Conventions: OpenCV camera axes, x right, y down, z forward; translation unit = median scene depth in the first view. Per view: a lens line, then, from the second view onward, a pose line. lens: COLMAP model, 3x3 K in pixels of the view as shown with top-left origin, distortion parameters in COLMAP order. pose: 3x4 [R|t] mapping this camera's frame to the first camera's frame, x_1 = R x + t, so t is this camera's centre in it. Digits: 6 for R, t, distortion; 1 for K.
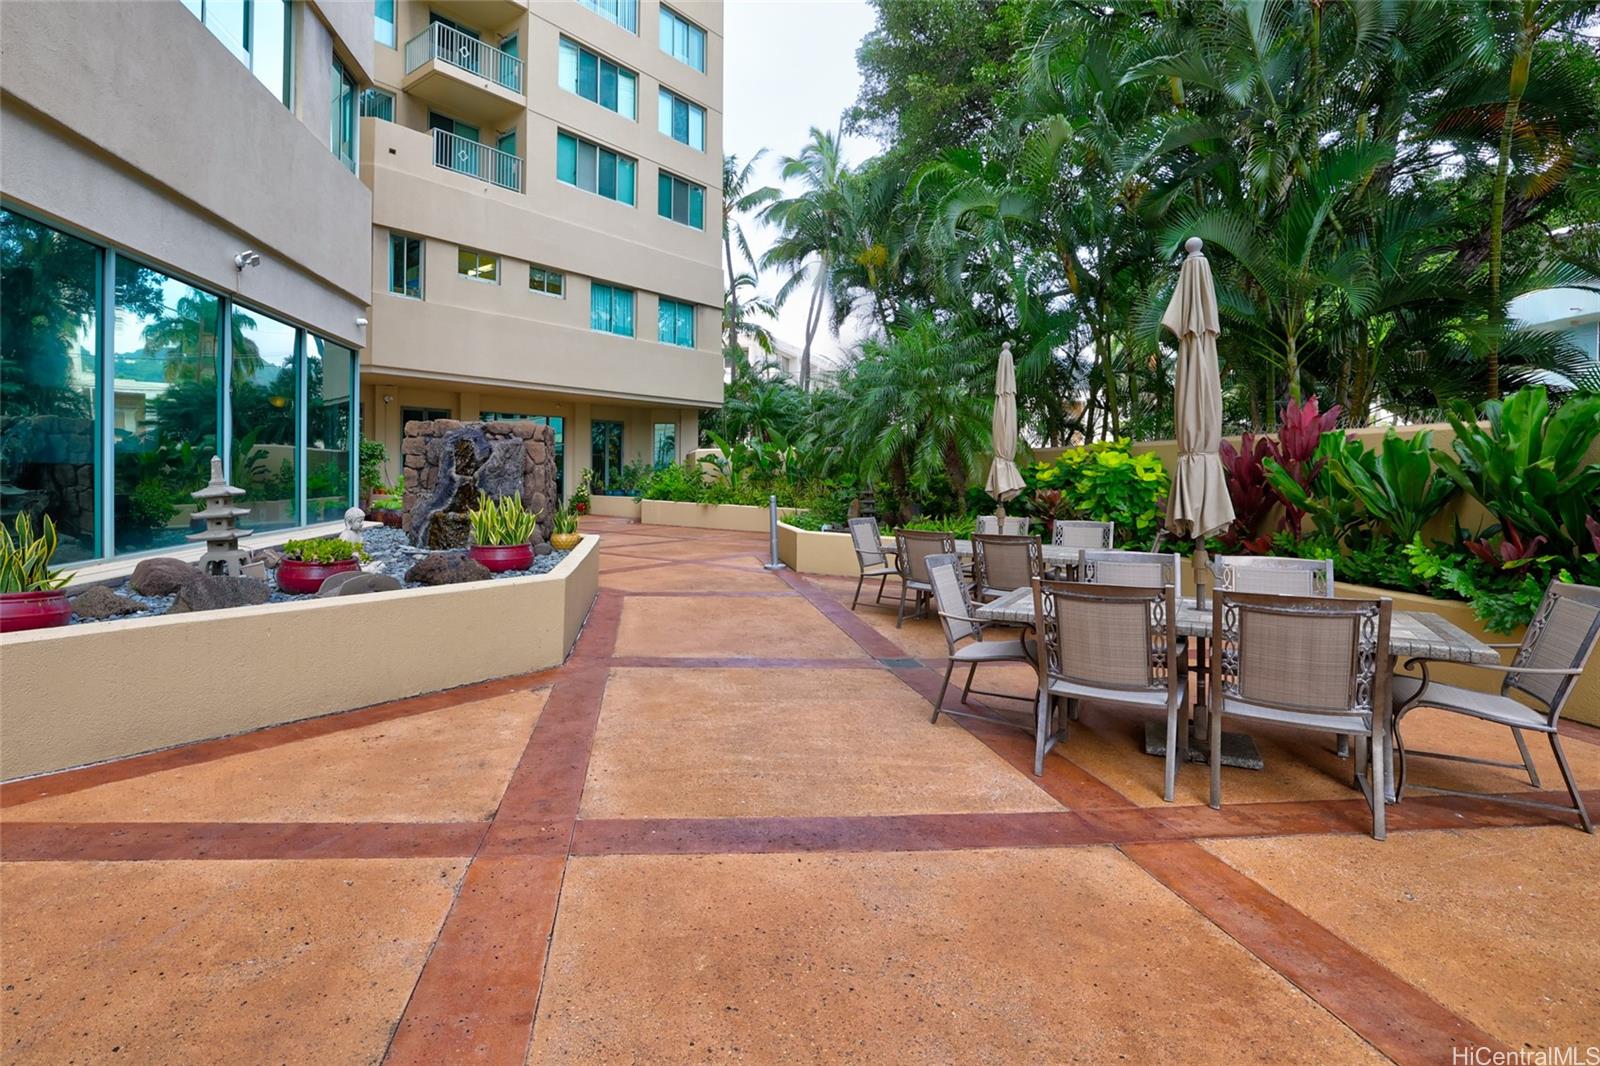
lens RADIAL K [[1431.1, 0, 799.8], [0, 1431.1, 464.4], [0, 0, 1]] dist [0.002518, 0.000941]
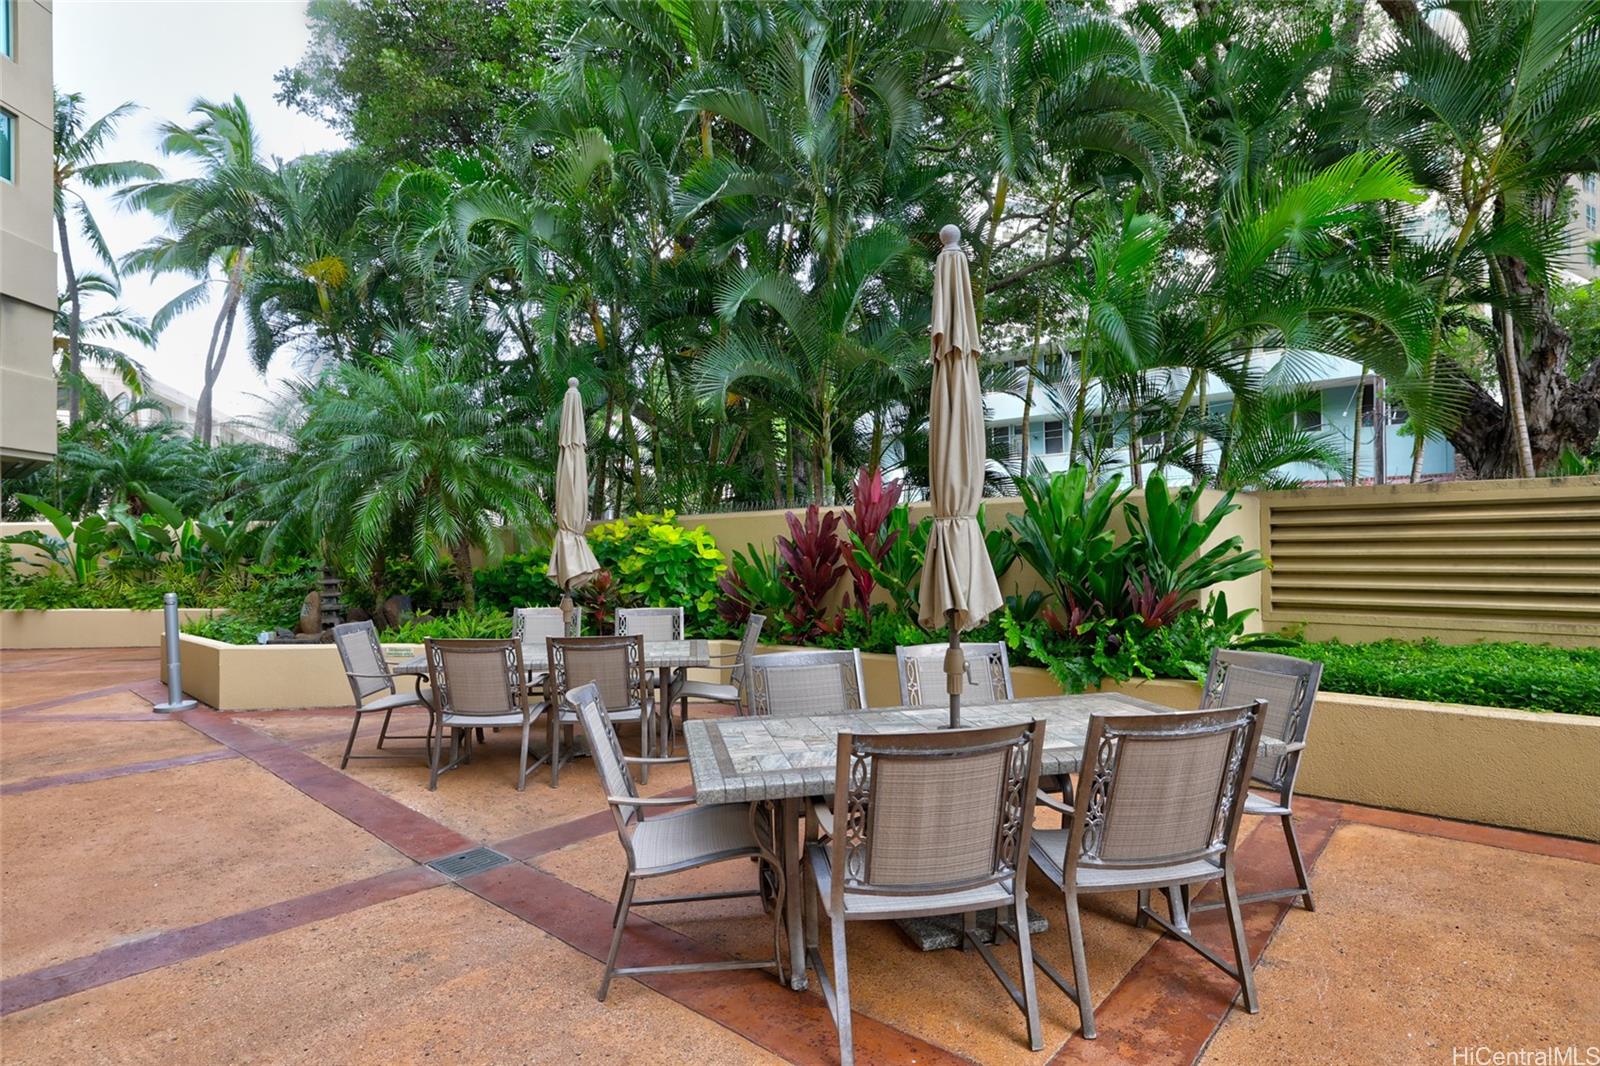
lens RADIAL K [[808.4, 0, 800.0], [0, 808.4, 533.0], [0, 0, 1]] dist [-0.034794, 0.020518]
pose [[0.751400, 0.000388, 0.659847, -0.042879], [0.013350, 0.999786, -0.015790, 0.004495], [-0.659712, 0.020673, 0.751234, 0.563575]]
